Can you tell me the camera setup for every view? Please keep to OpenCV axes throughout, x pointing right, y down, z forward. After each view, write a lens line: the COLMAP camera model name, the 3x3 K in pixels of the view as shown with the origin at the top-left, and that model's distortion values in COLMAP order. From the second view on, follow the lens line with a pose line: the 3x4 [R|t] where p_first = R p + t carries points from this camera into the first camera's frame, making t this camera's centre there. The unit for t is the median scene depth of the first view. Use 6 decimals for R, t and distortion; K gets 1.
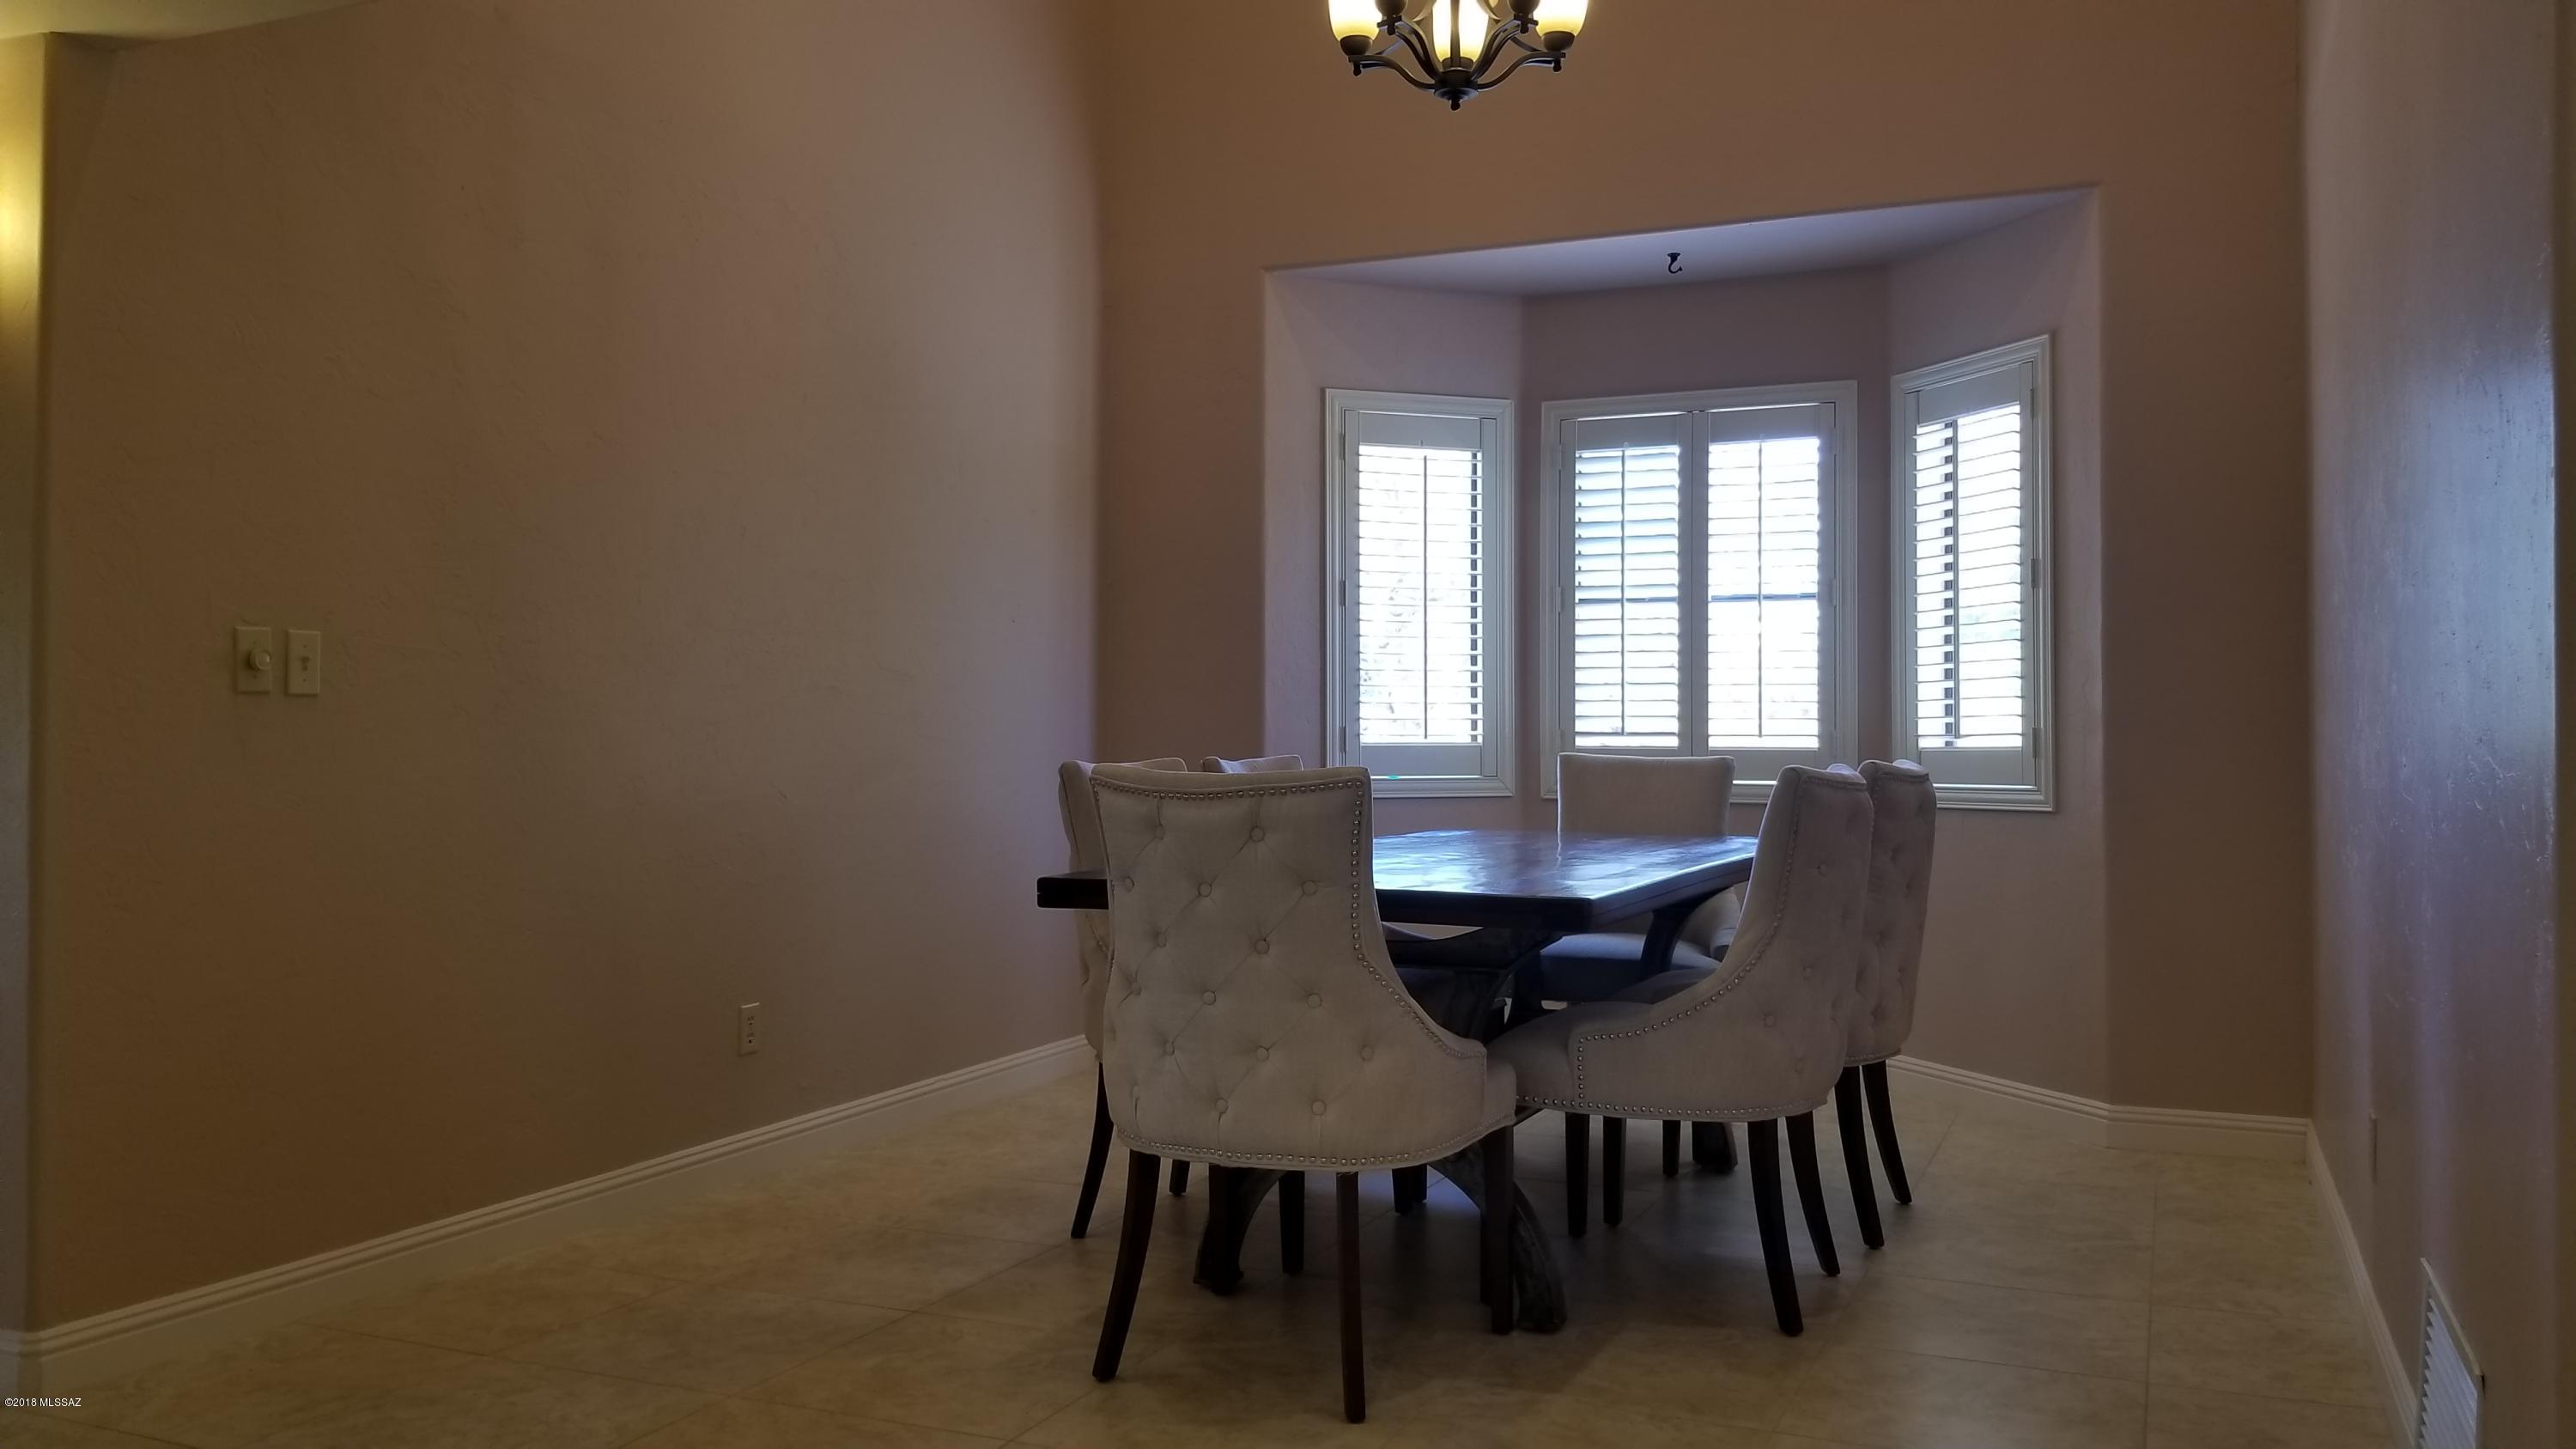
lens RADIAL K [[2056.2, 0, 1292.7], [0, 2056.2, 733.0], [0, 0, 1]] dist [-0.001925, -0.010204]
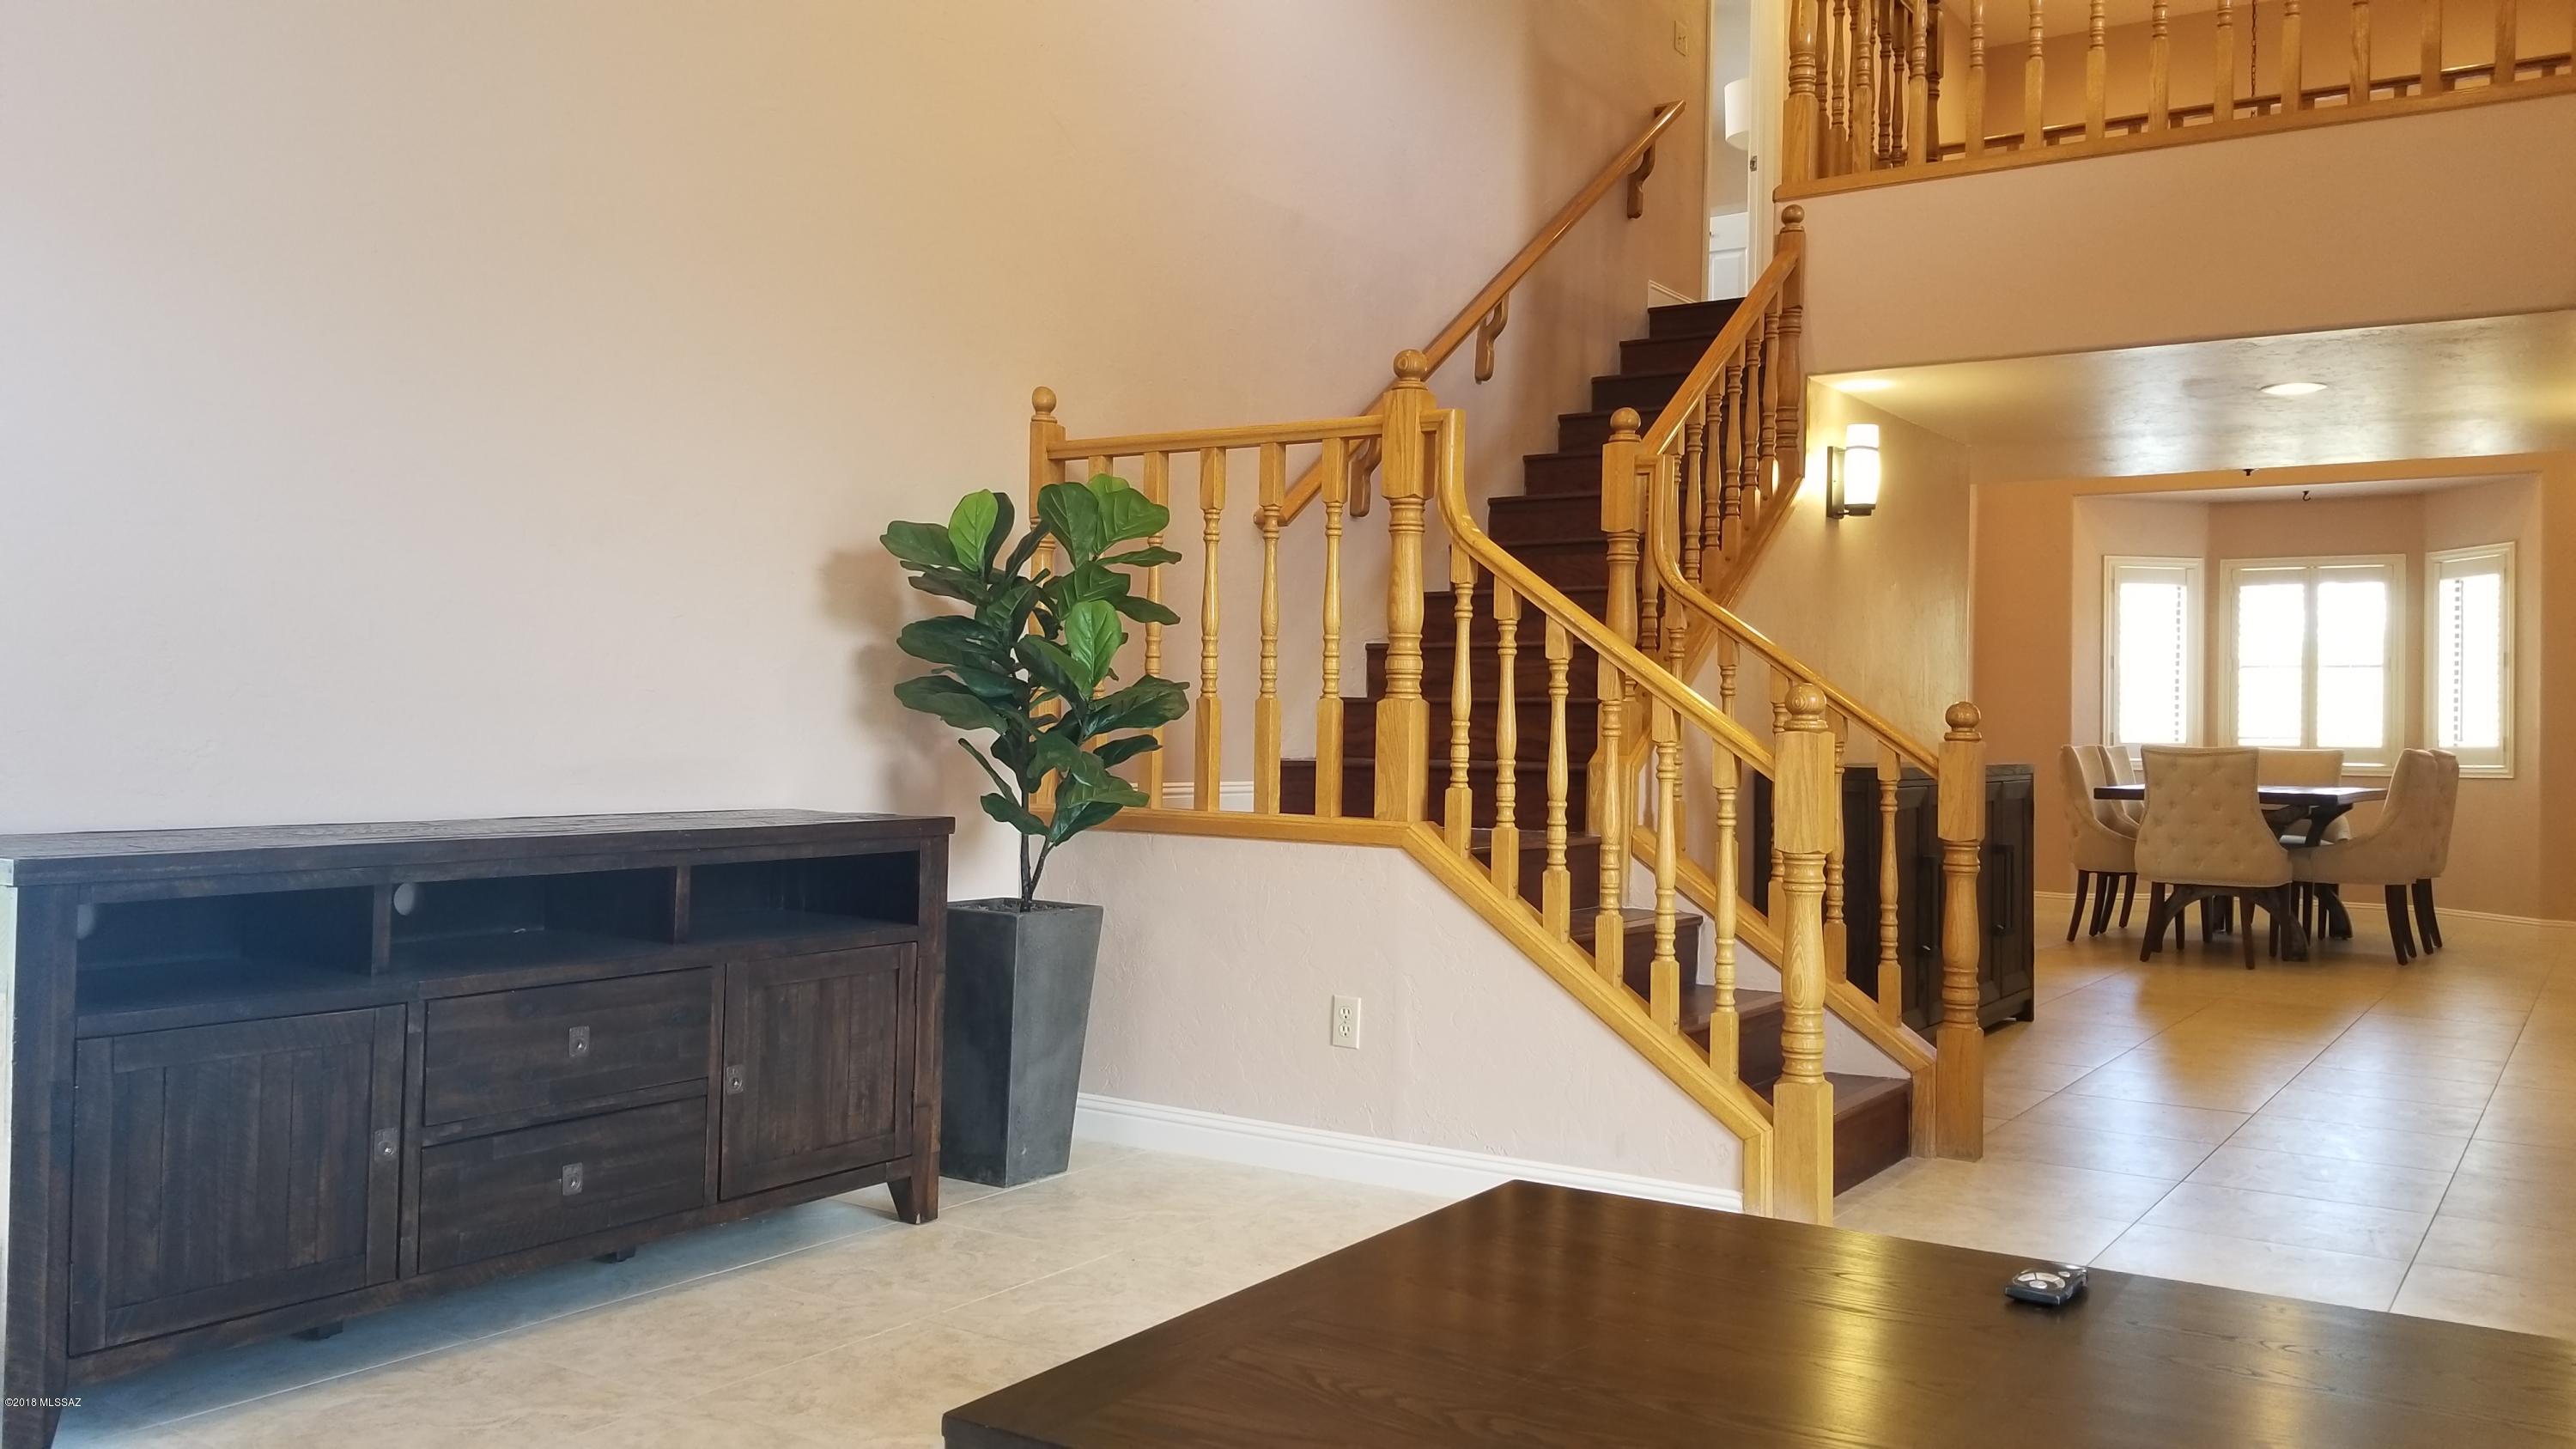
lens RADIAL K [[2056.2, 0, 1280.7], [0, 2056.2, 708.2], [0, 0, 1]] dist [-0.001925, -0.010204]
pose [[0.981890, 0.019774, -0.188416, -0.398903], [-0.021433, 0.999747, -0.006775, 0.005455], [0.188234, 0.010690, 0.982066, -1.092067]]
